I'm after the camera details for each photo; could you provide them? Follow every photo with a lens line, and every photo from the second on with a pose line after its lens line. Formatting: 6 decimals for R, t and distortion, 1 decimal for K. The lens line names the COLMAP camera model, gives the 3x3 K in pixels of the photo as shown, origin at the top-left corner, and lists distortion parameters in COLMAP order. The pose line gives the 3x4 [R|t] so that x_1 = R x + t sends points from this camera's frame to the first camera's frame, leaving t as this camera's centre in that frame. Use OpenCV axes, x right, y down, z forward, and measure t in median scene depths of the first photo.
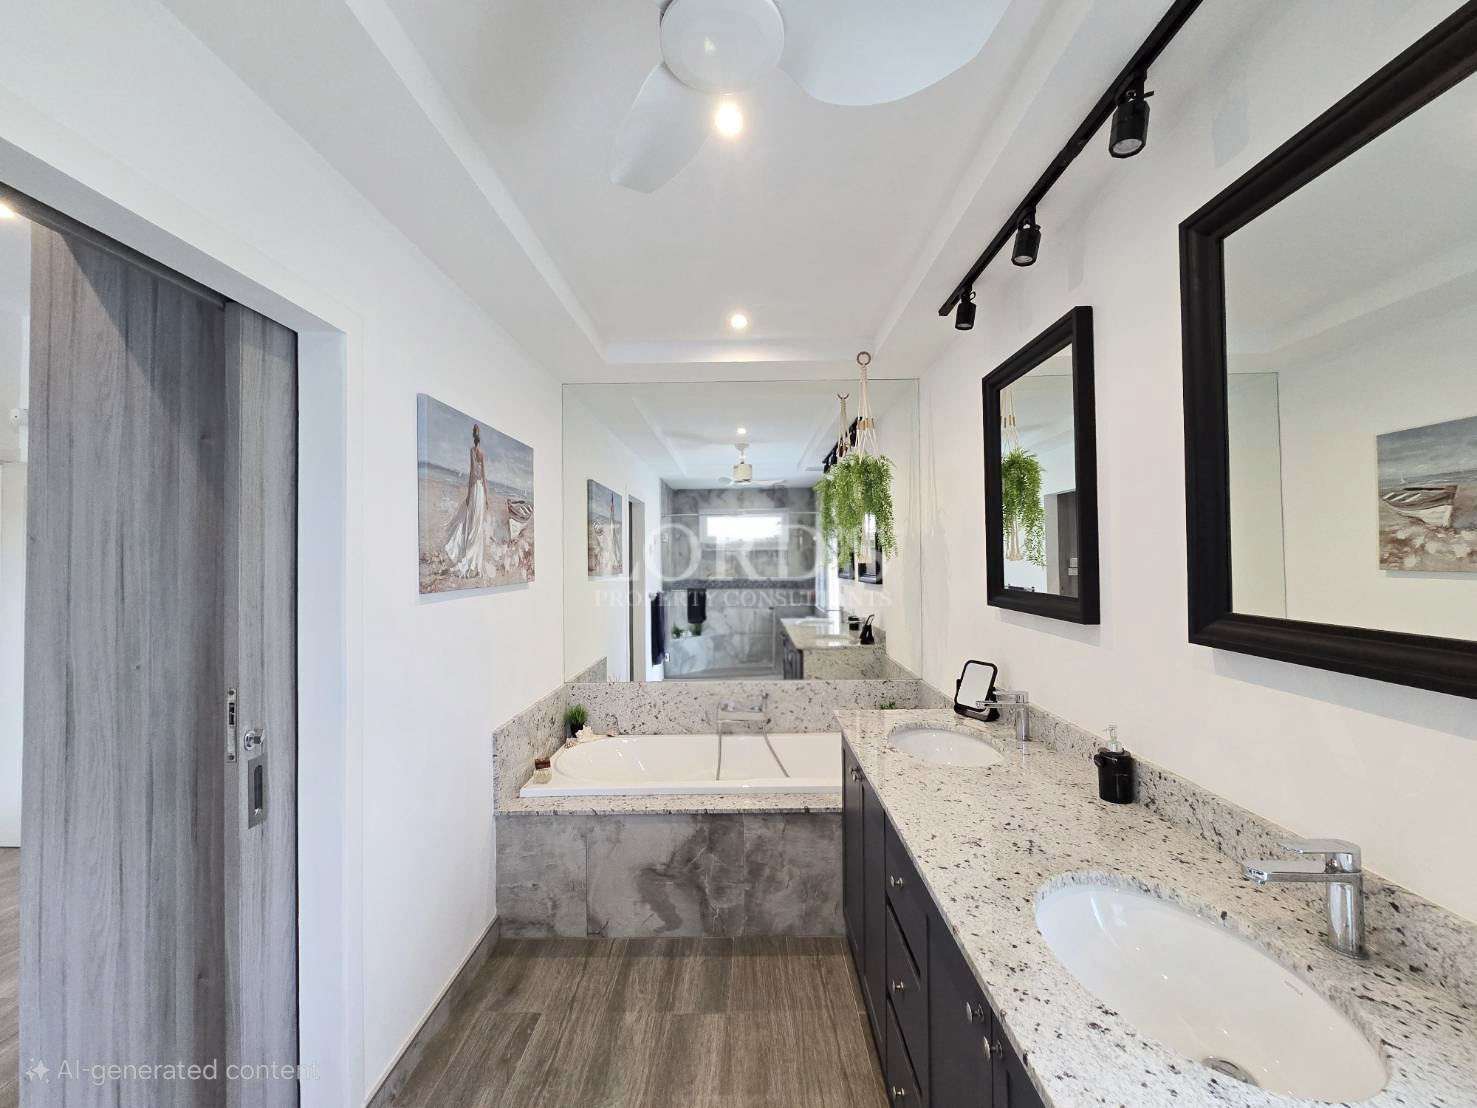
lens RADIAL K [[609.1, 0, 745.2], [0, 609.1, 551.1], [0, 0, 1]] dist [0.002417, -0.000565]
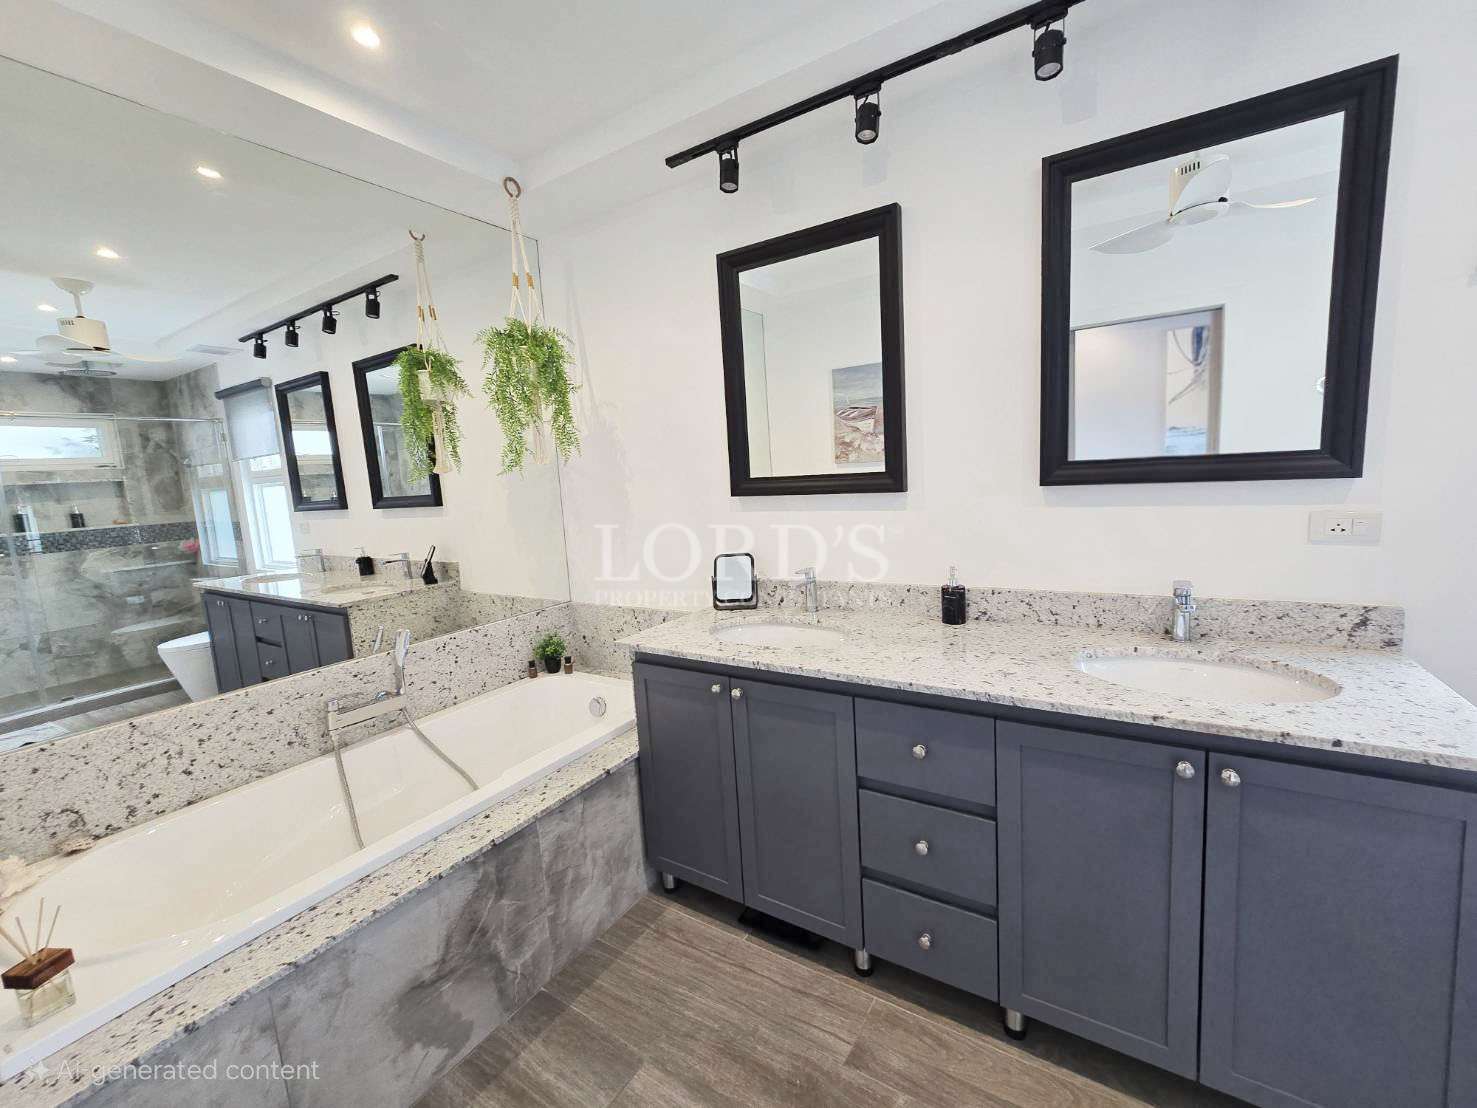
lens RADIAL K [[609.1, 0, 745.2], [0, 609.1, 551.1], [0, 0, 1]] dist [0.002417, -0.000565]
pose [[0.529898, -0.131857, 0.837748, -0.420172], [0.041374, 0.990682, 0.129757, 0.047784], [-0.847052, -0.034097, 0.530416, 0.439605]]
